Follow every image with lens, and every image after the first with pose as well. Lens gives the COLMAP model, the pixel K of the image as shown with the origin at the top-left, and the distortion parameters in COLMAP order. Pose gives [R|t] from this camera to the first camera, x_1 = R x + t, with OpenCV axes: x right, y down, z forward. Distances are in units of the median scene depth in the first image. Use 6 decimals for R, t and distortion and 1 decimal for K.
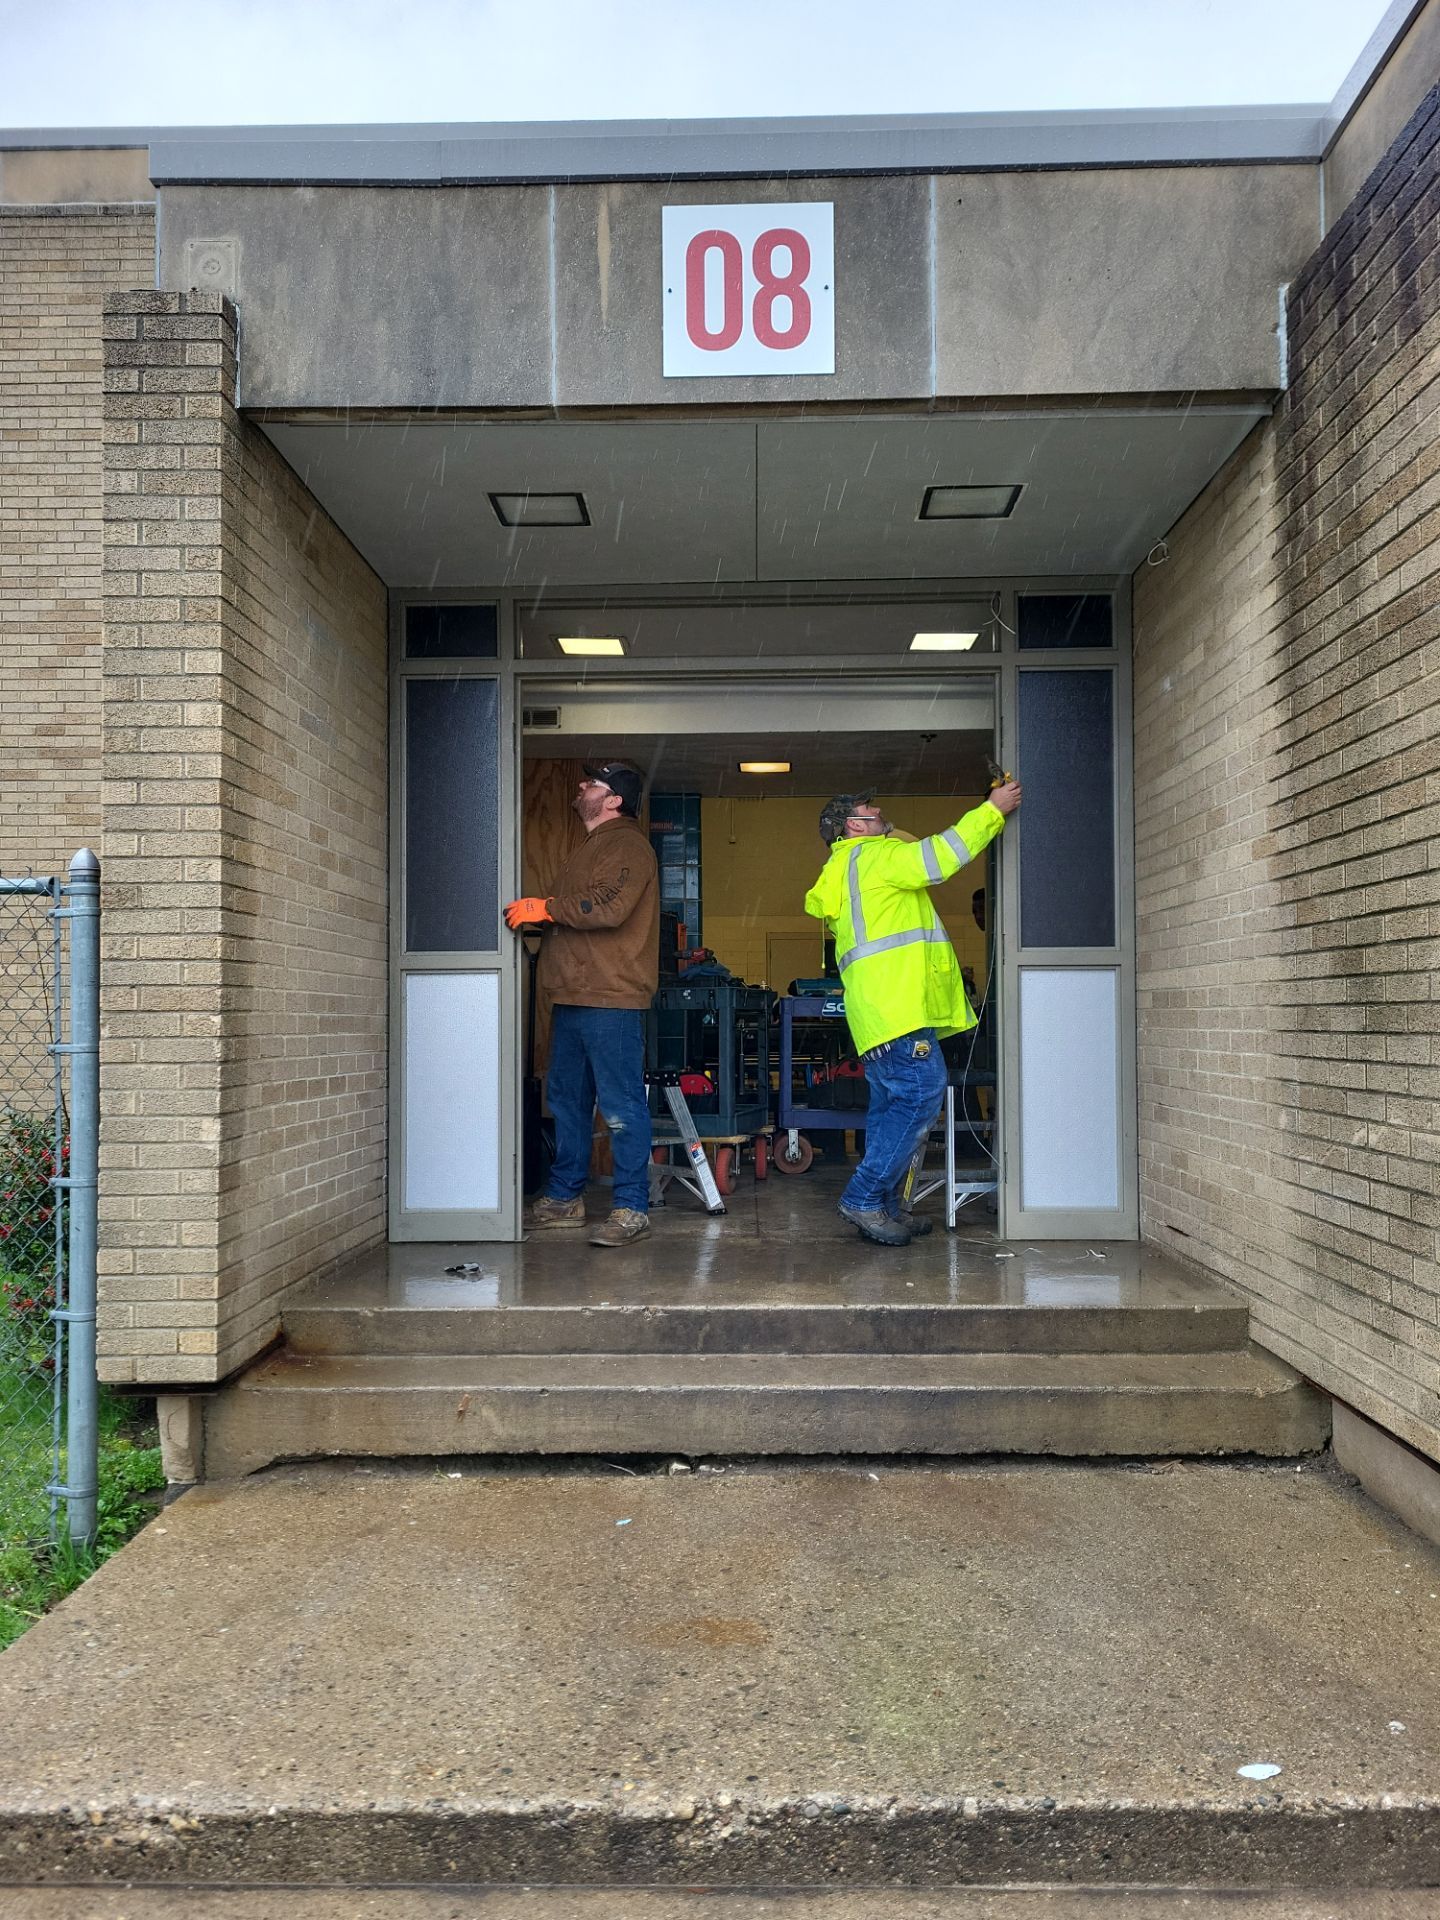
lens RADIAL K [[1516.4, 0, 724.3], [0, 1516.4, 979.3], [0, 0, 1]] dist [0.038181, -0.029109]
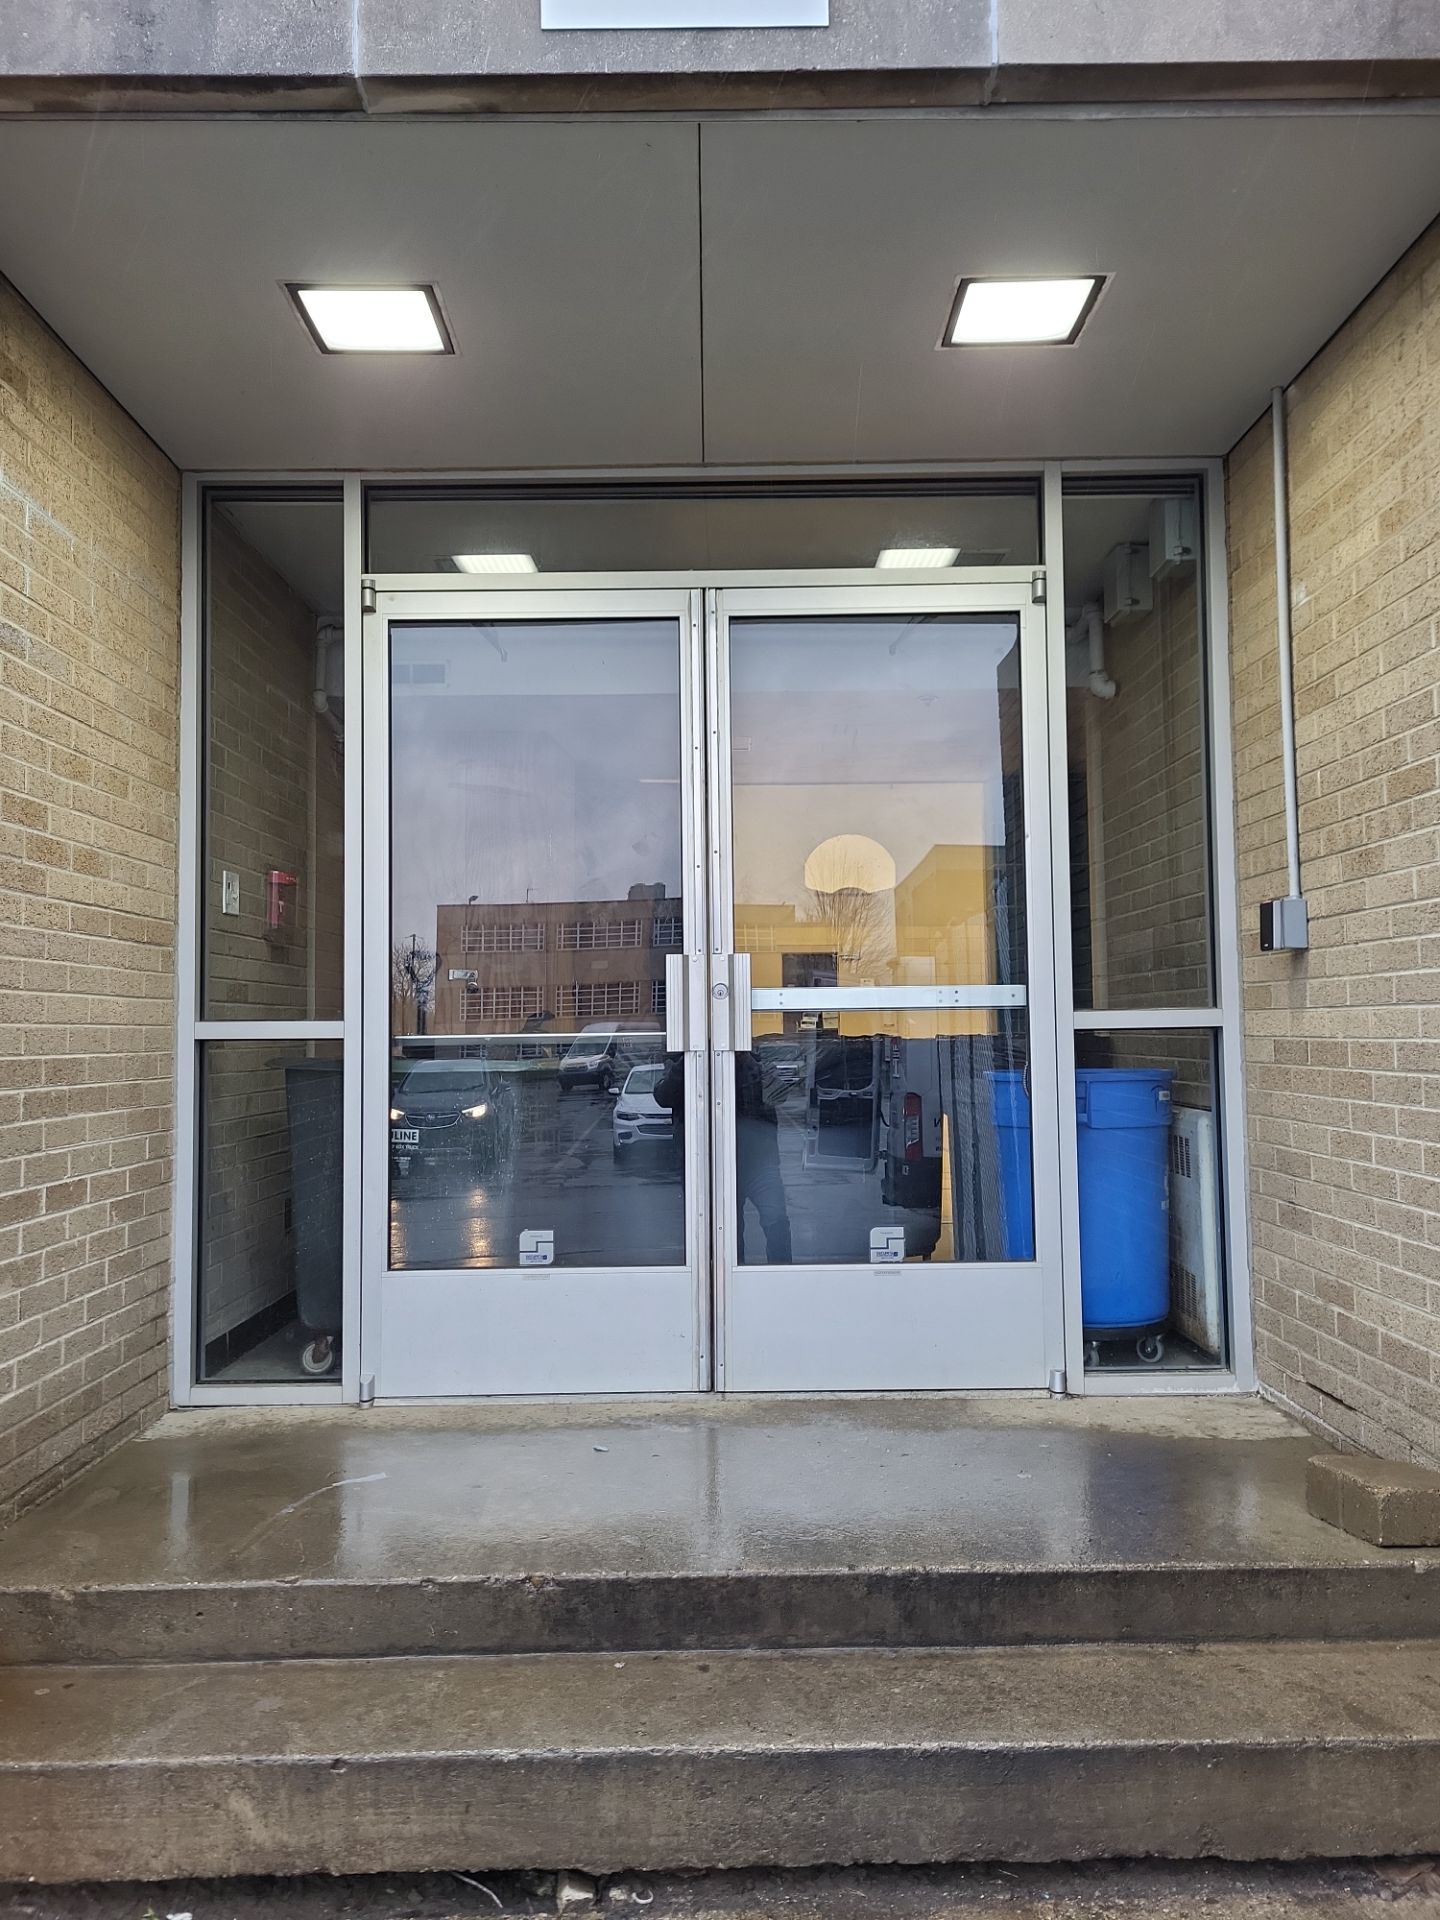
lens RADIAL K [[1516.4, 0, 719.8], [0, 1516.4, 957.6], [0, 0, 1]] dist [0.038181, -0.029109]
pose [[0.999612, -0.005250, 0.027362, 0.010519], [0.005851, 0.999742, -0.021943, -0.018947], [-0.027240, 0.022095, 0.999385, 0.380037]]
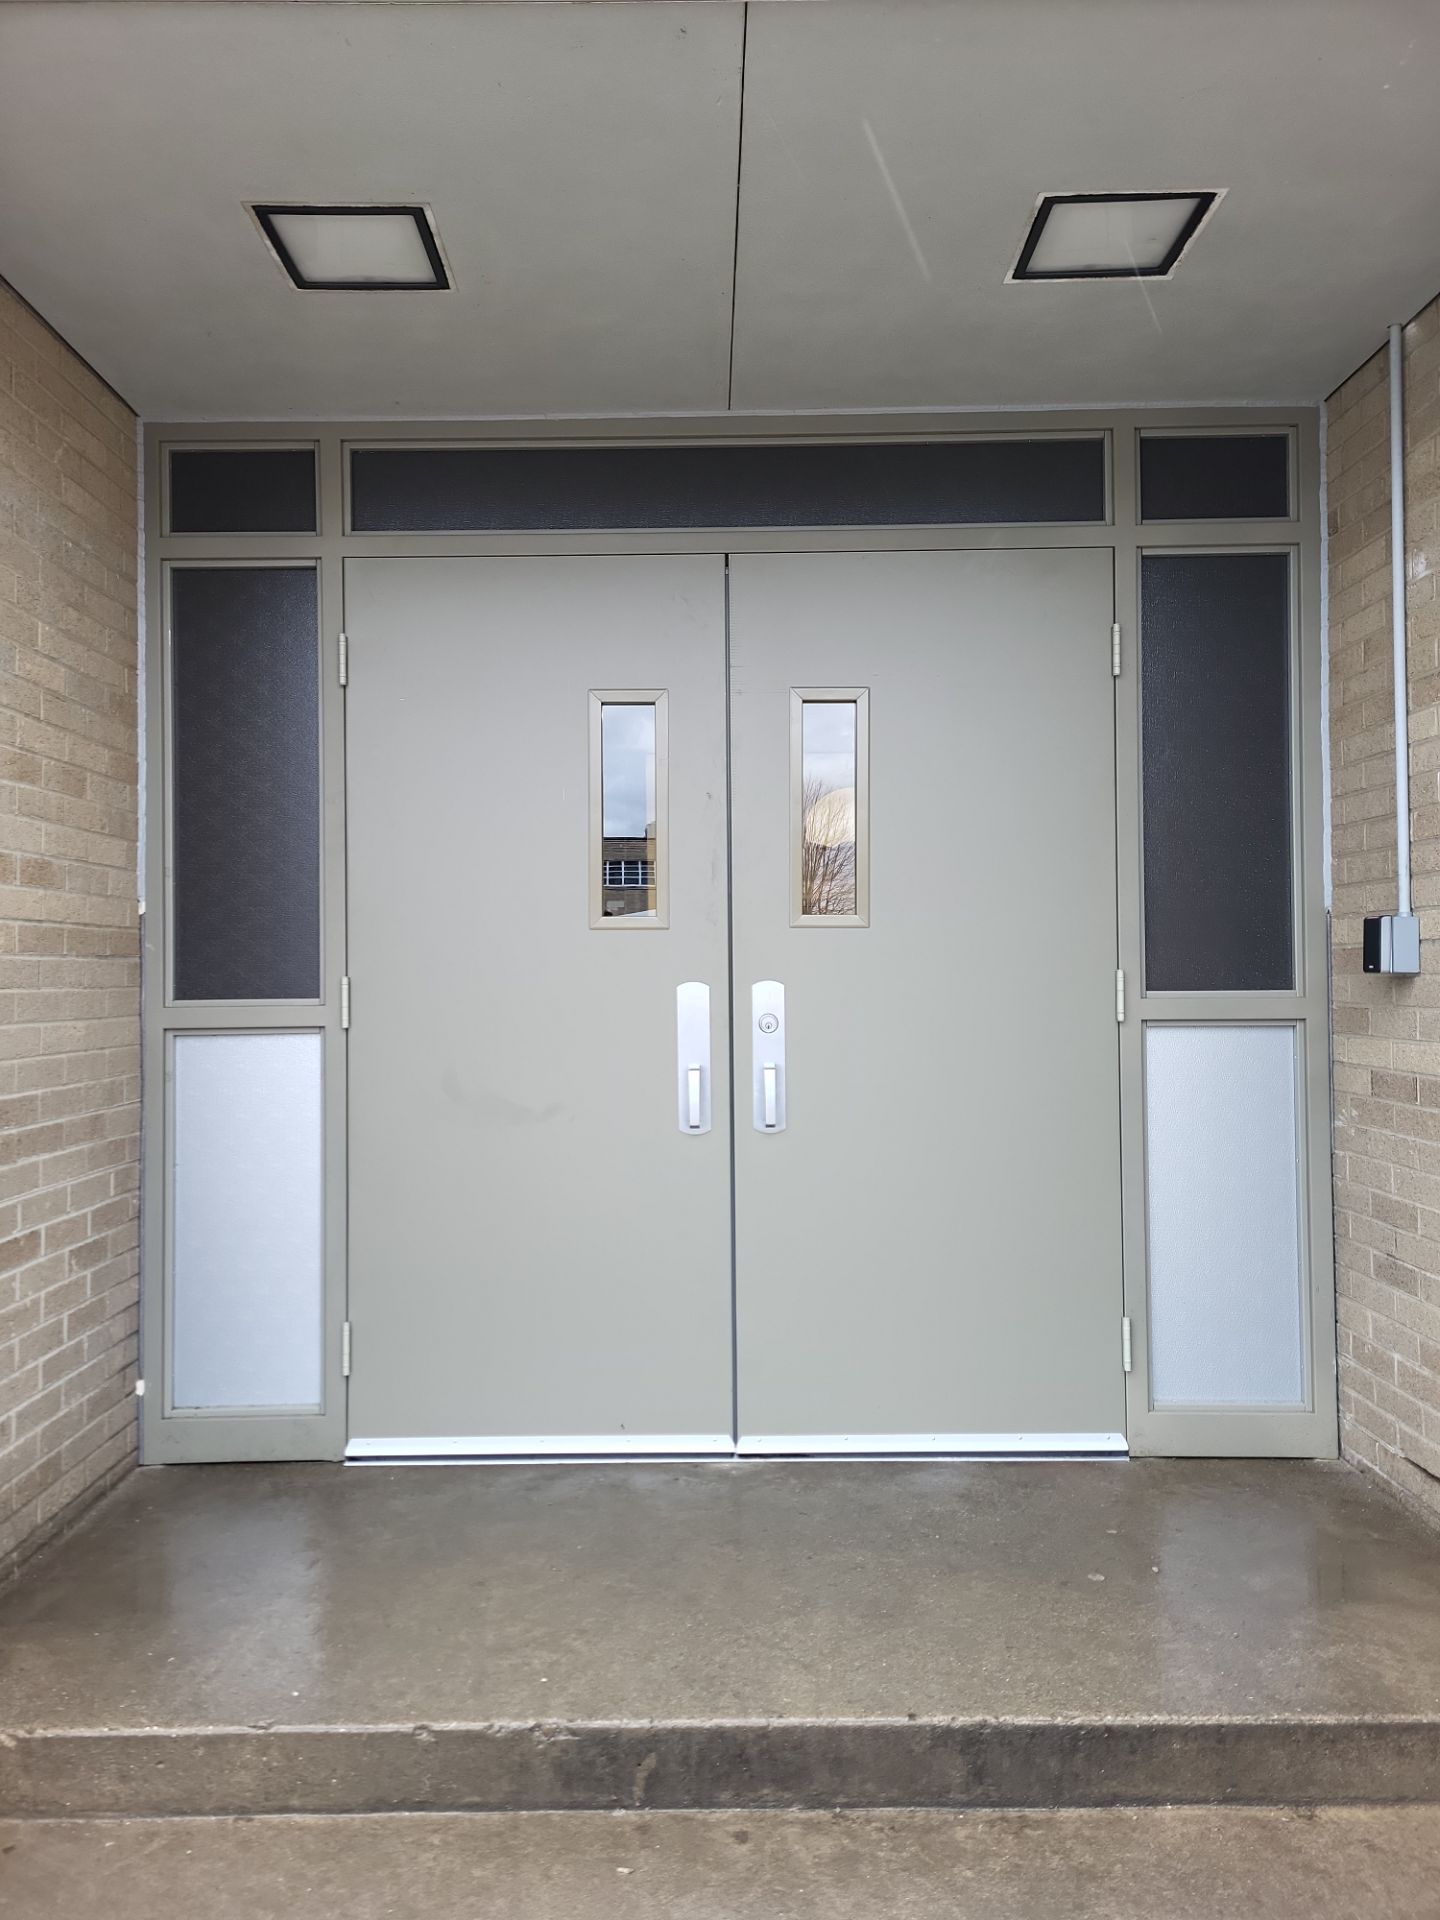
lens RADIAL K [[1516.4, 0, 692.4], [0, 1516.4, 957.7], [0, 0, 1]] dist [0.038181, -0.029109]
pose [[0.999928, -0.002086, 0.011821, -0.002929], [0.001916, 0.999895, 0.014370, -0.057856], [-0.011850, -0.014346, 0.999827, 0.472591]]
